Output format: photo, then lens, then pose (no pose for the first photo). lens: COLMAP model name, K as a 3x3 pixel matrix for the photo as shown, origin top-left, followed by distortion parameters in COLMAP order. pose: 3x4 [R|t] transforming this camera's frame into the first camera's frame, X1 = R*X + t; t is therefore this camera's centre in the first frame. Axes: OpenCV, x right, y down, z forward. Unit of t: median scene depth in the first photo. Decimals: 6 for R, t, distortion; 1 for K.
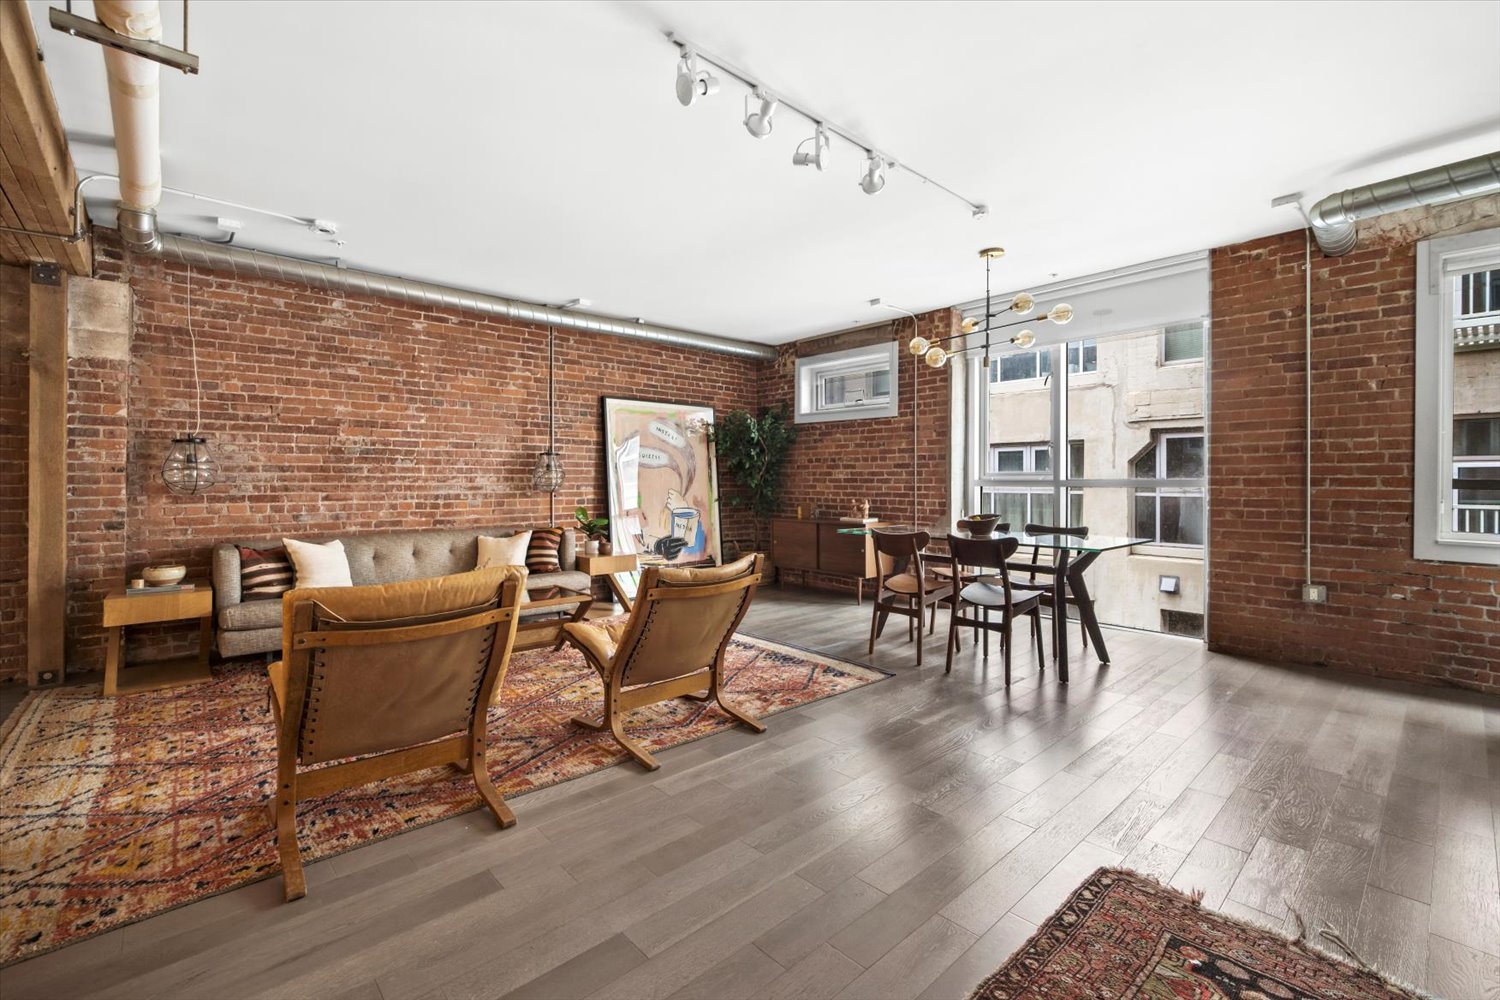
lens RADIAL K [[646.4, 0, 749.1], [0, 646.4, 481.4], [0, 0, 1]] dist [-0.001123, 0.000019]
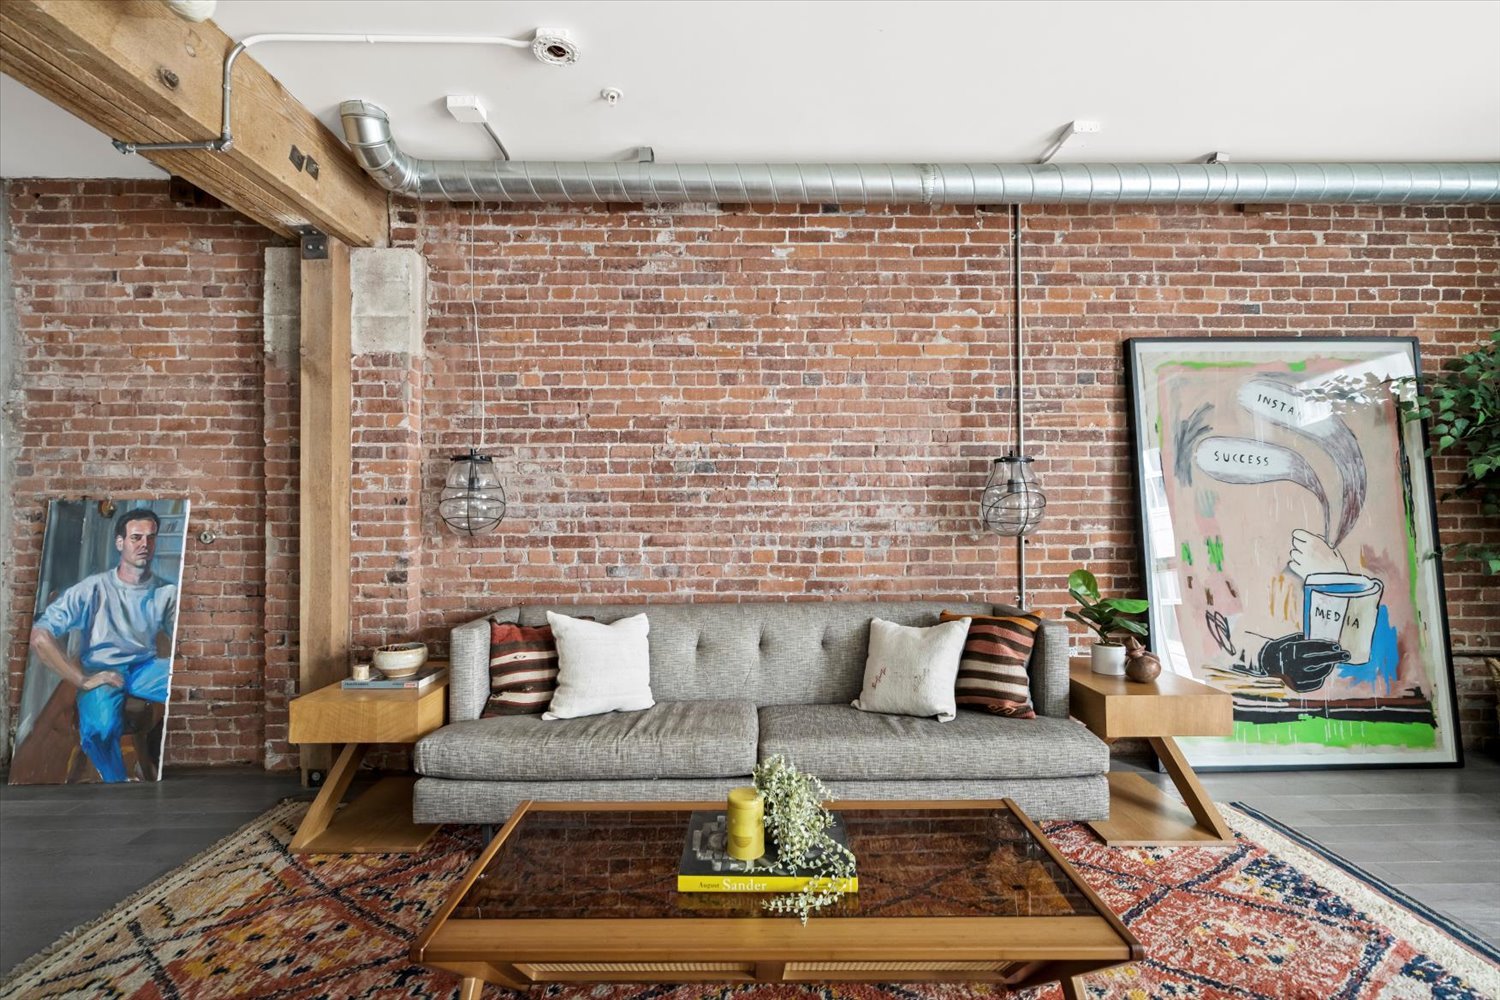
lens RADIAL K [[666.6, 0, 749.2], [0, 666.6, 500.6], [0, 0, 1]] dist [-0.001348, 0.001851]
pose [[0.752777, -0.014497, -0.658116, -0.139734], [0.004800, 0.999852, -0.016534, -0.003369], [0.658258, 0.009288, 0.752735, 0.543108]]
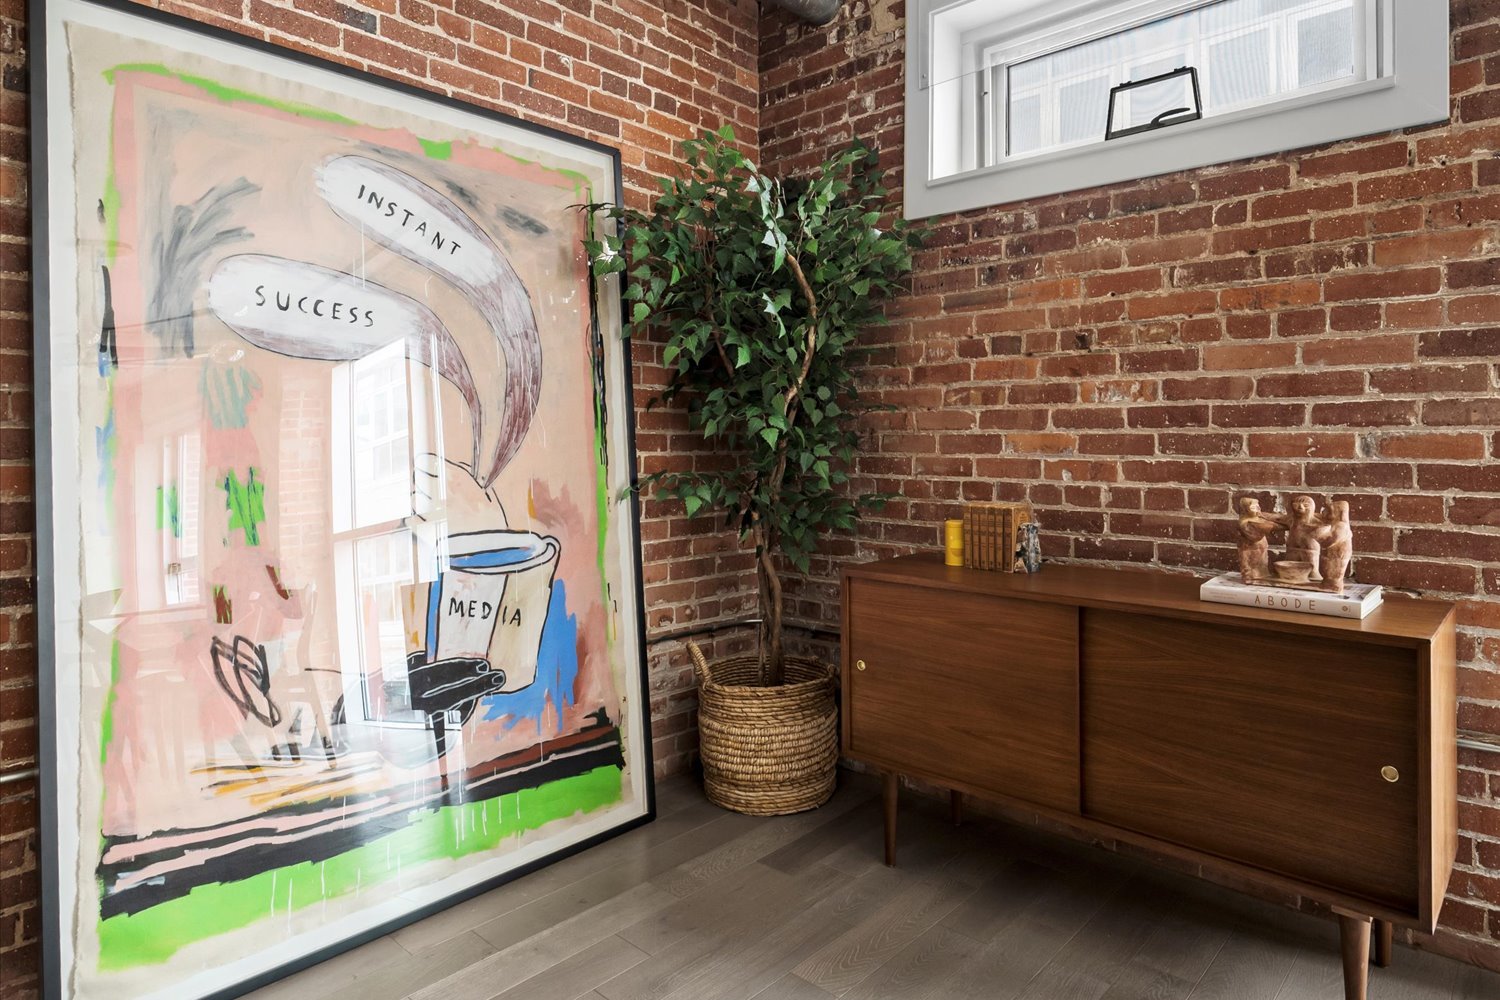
lens RADIAL K [[881.0, 0, 767.6], [0, 881.0, 433.9], [0, 0, 1]] dist [0.001828, -0.003566]
pose [[0.995643, -0.001932, 0.093228, -0.036822], [0.002870, 0.999947, -0.009936, 0.011003], [-0.093203, 0.010160, 0.995595, 0.902165]]
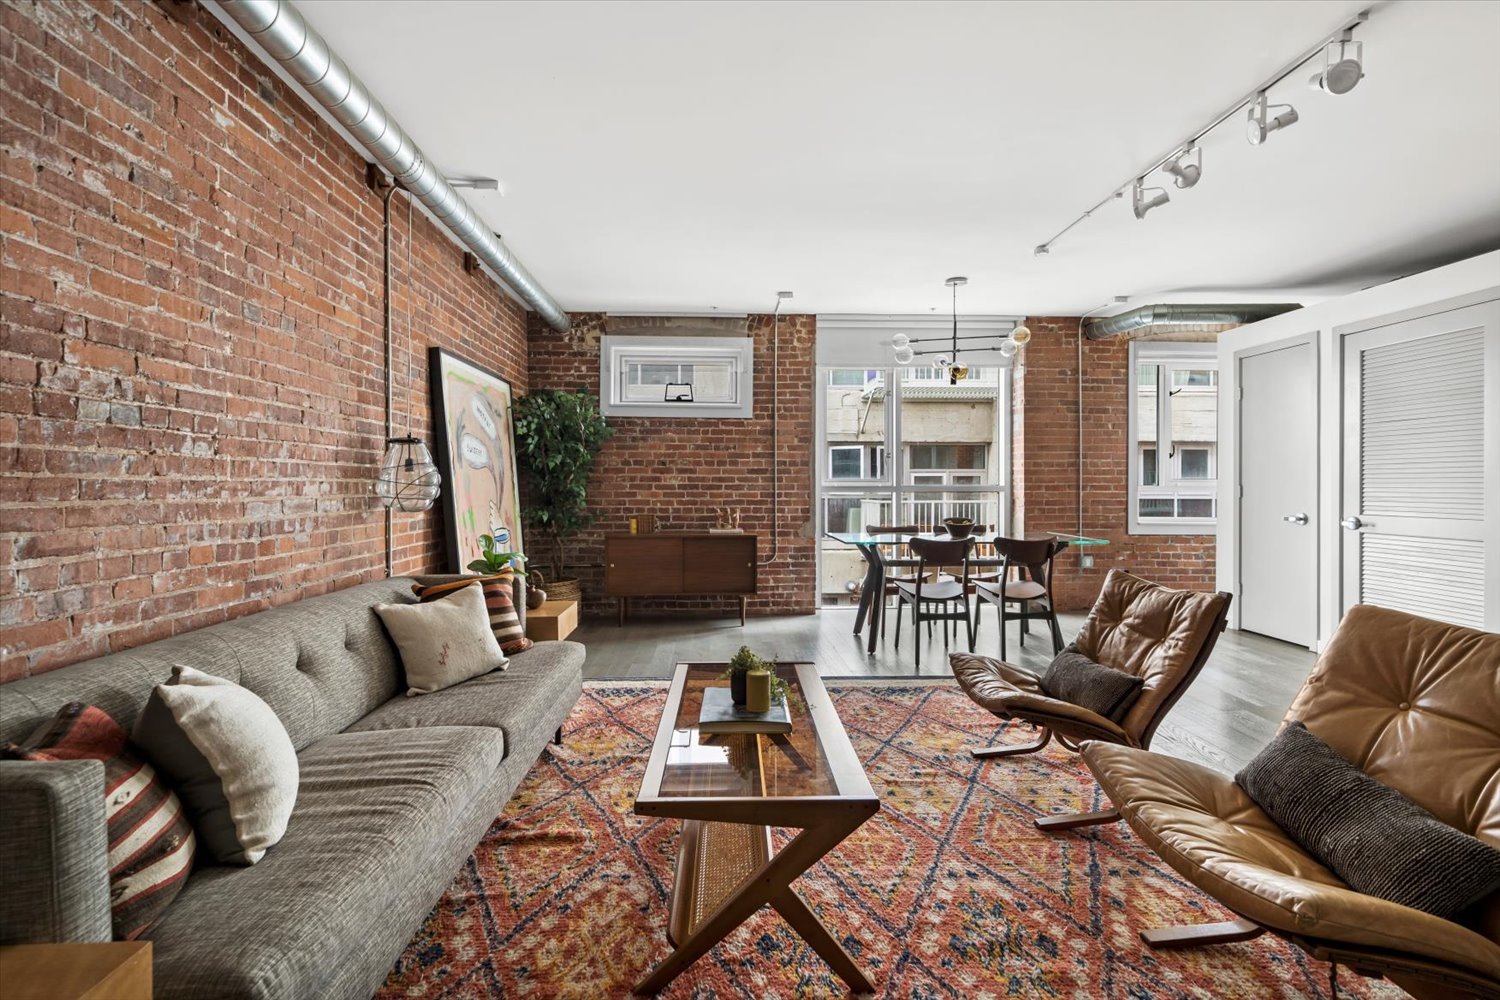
lens RADIAL K [[666.6, 0, 742.4], [0, 666.6, 487.5], [0, 0, 1]] dist [-0.001348, 0.001851]
pose [[0.641477, -0.004398, 0.767130, -0.650724], [0.001416, 0.999989, 0.004549, -0.005924], [-0.767141, -0.001831, 0.641476, 0.486658]]
